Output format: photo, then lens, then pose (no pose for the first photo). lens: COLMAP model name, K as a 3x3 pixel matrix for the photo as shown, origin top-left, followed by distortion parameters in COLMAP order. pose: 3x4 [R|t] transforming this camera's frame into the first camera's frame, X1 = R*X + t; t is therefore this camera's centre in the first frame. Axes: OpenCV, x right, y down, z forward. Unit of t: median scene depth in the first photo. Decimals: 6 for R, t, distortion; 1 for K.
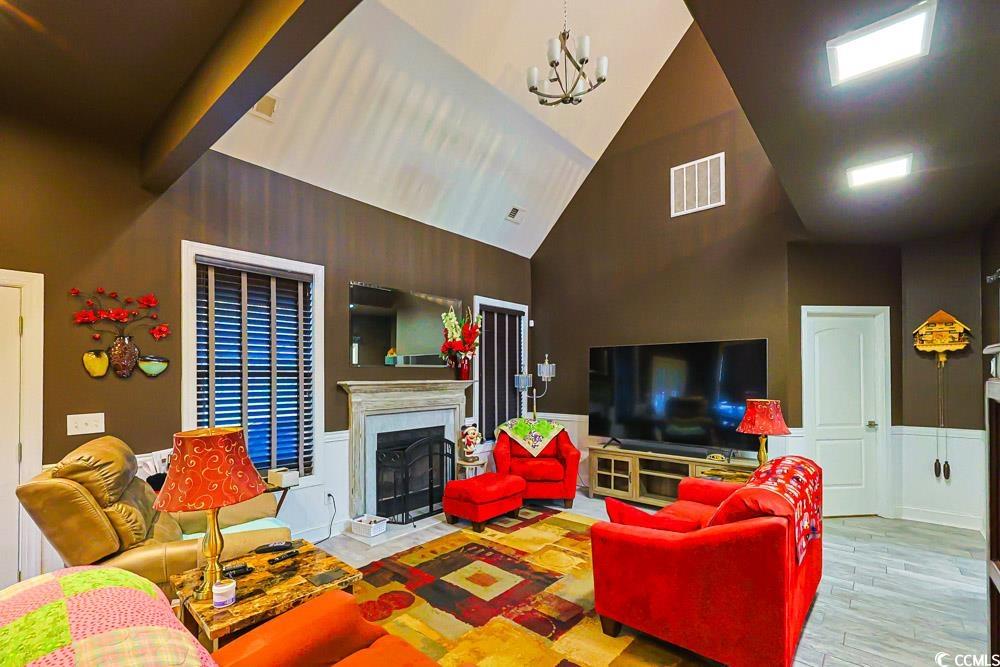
lens RADIAL K [[431.3, 0, 520.0], [0, 431.3, 372.7], [0, 0, 1]] dist [-0.004755, 0.000795]
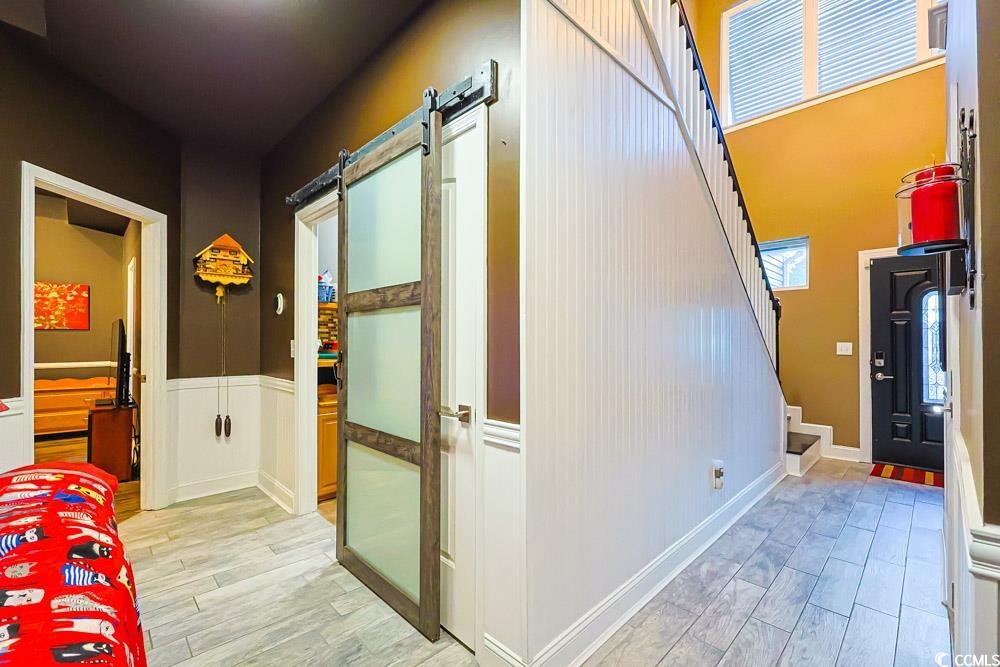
lens RADIAL K [[431.3, 0, 497.6], [0, 431.3, 337.1], [0, 0, 1]] dist [-0.004755, 0.000795]
pose [[0.110544, 0.012319, 0.993795, 0.213827], [-0.011678, 0.999870, -0.011095, 0.056755], [-0.993803, -0.010379, 0.110673, 0.385714]]
